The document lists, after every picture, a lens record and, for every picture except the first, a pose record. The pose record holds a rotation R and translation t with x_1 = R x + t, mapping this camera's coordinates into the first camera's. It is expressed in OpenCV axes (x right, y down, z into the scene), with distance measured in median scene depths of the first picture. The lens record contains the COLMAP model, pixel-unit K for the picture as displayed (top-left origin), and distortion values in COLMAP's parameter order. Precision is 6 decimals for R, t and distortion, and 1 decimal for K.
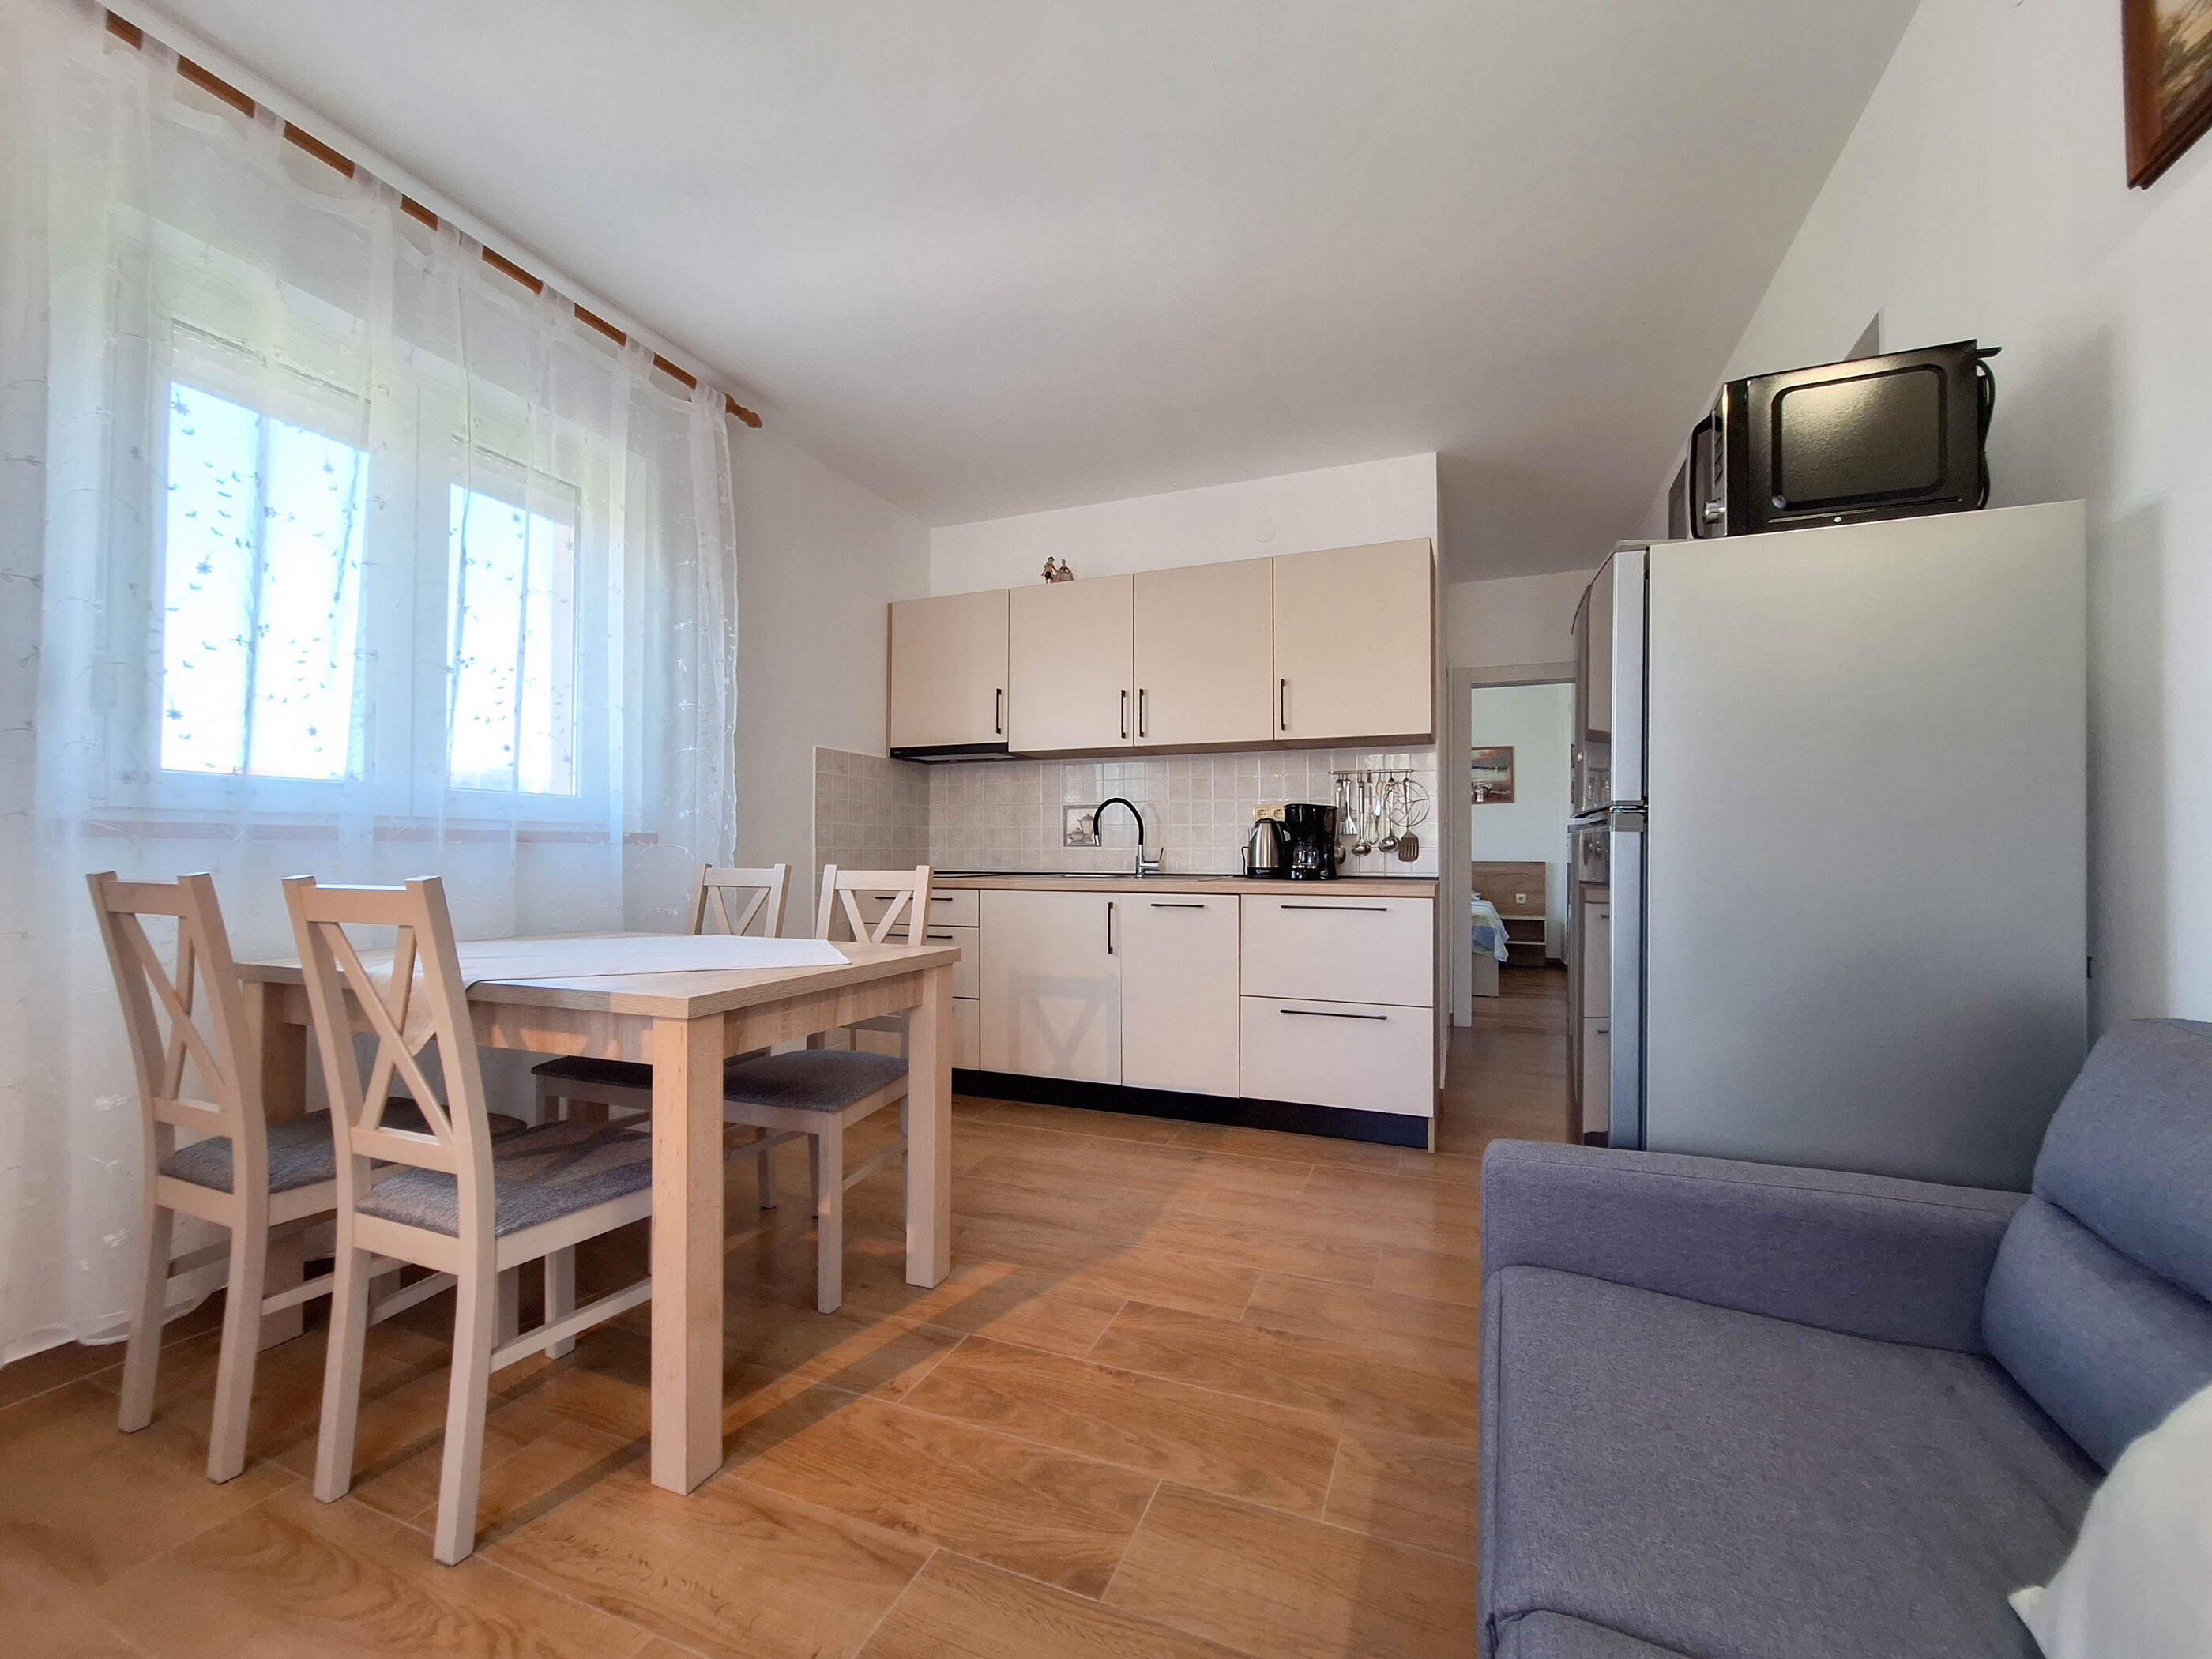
lens RADIAL K [[889.5, 0, 1114.4], [0, 889.5, 837.2], [0, 0, 1]] dist [-0.002735, 0.000899]
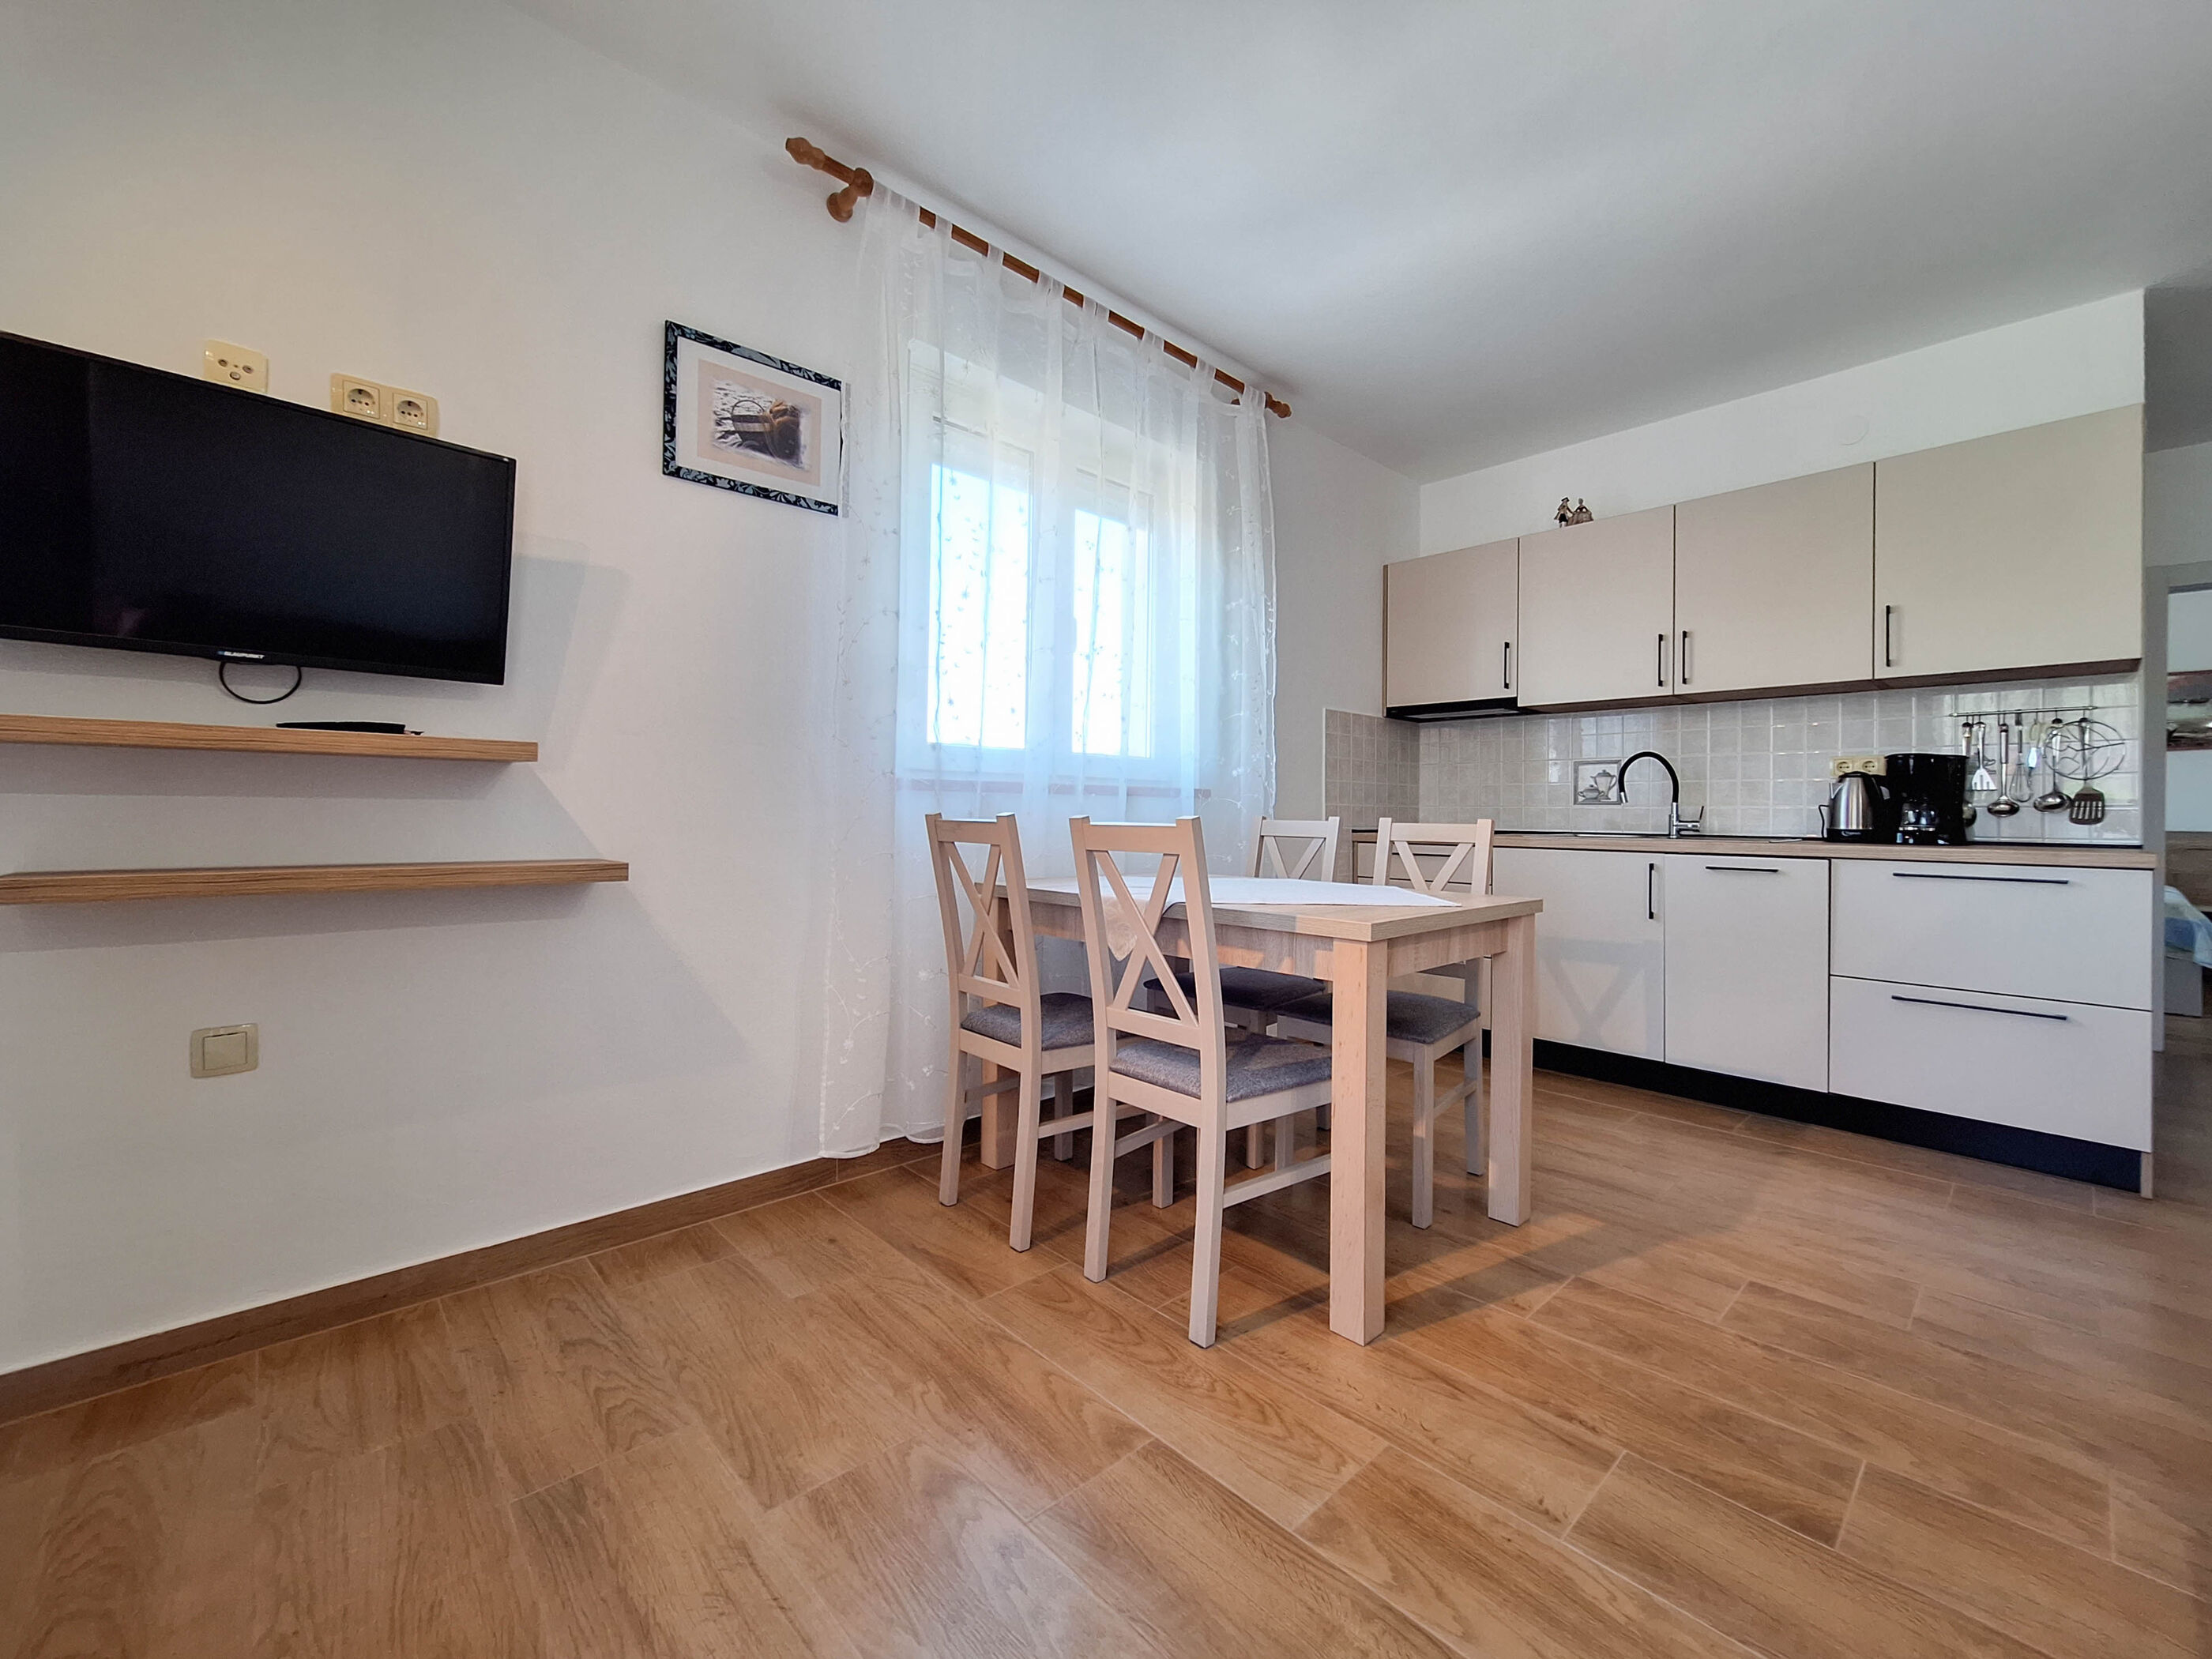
lens RADIAL K [[889.5, 0, 1110.3], [0, 889.5, 814.3], [0, 0, 1]] dist [-0.002735, 0.000899]
pose [[0.903738, 0.009084, -0.427989, -0.173030], [-0.002038, 0.999855, 0.016919, 0.010574], [0.428081, -0.014418, 0.903625, -0.119731]]
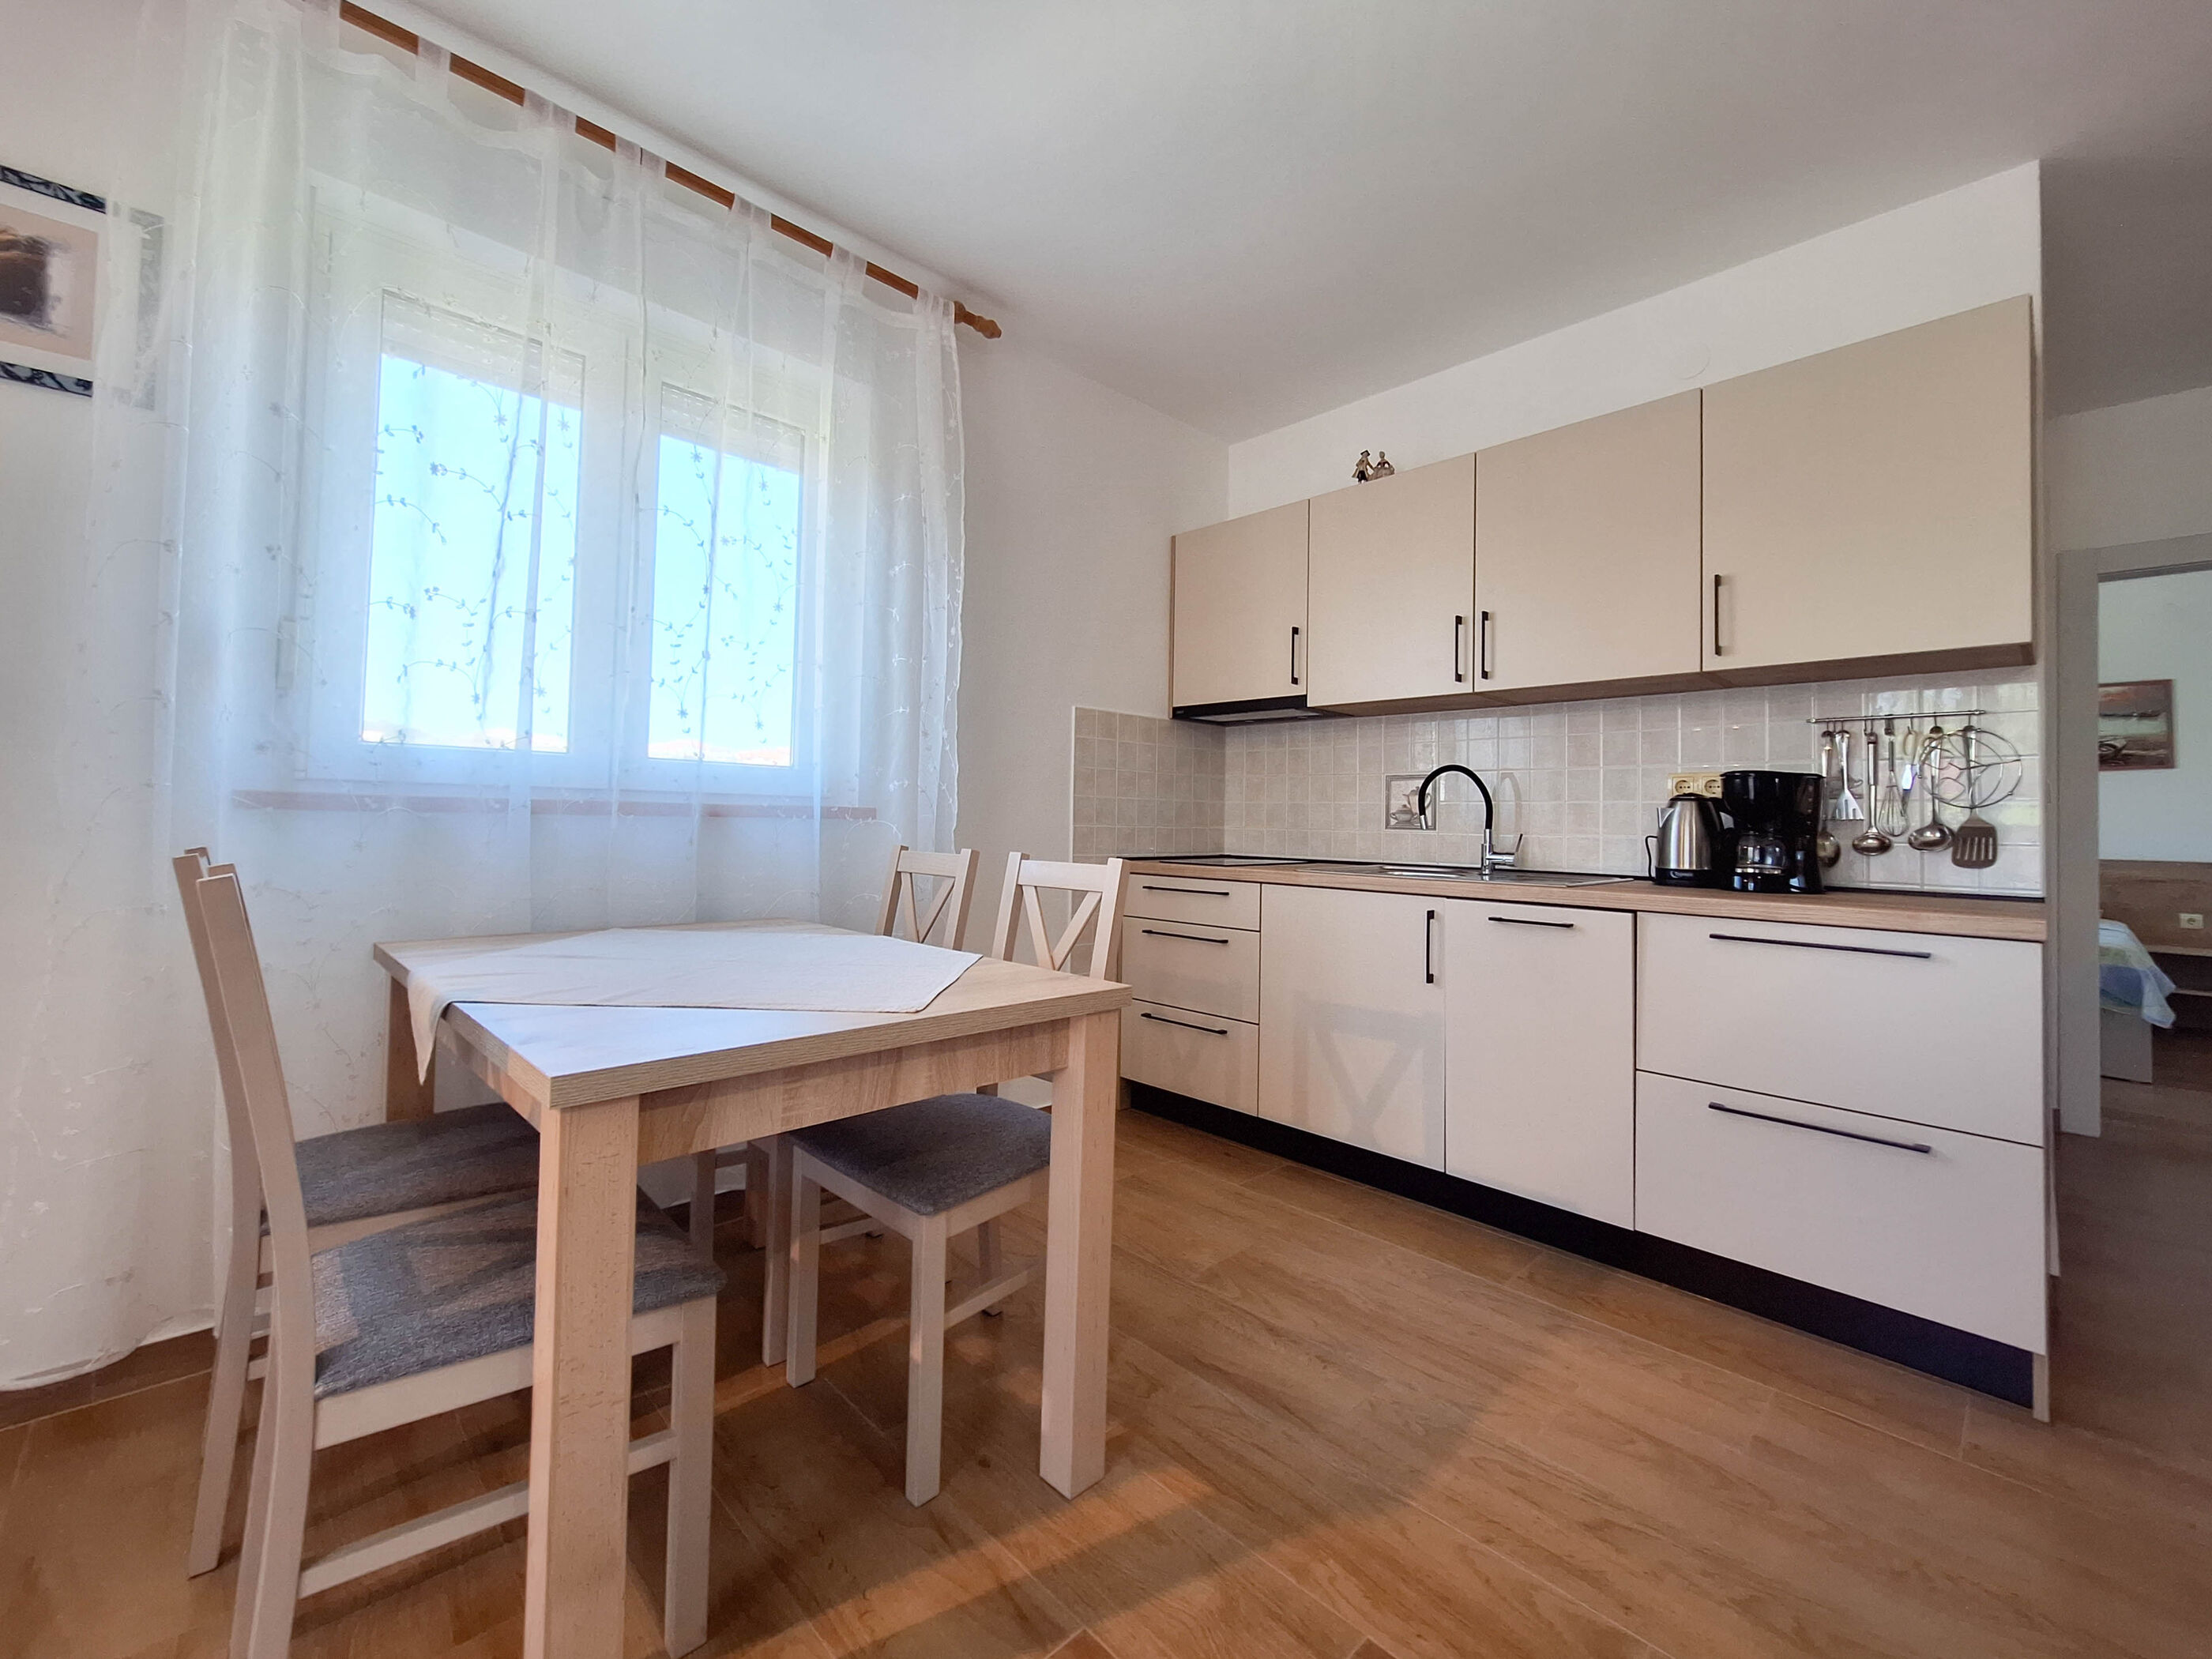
lens RADIAL K [[889.5, 0, 1118.9], [0, 889.5, 799.8], [0, 0, 1]] dist [-0.002735, 0.000899]
pose [[0.911469, 0.007159, -0.411305, 0.088722], [-0.011576, 0.999899, -0.008249, -0.009642], [0.411205, 0.012279, 0.911460, 0.359410]]
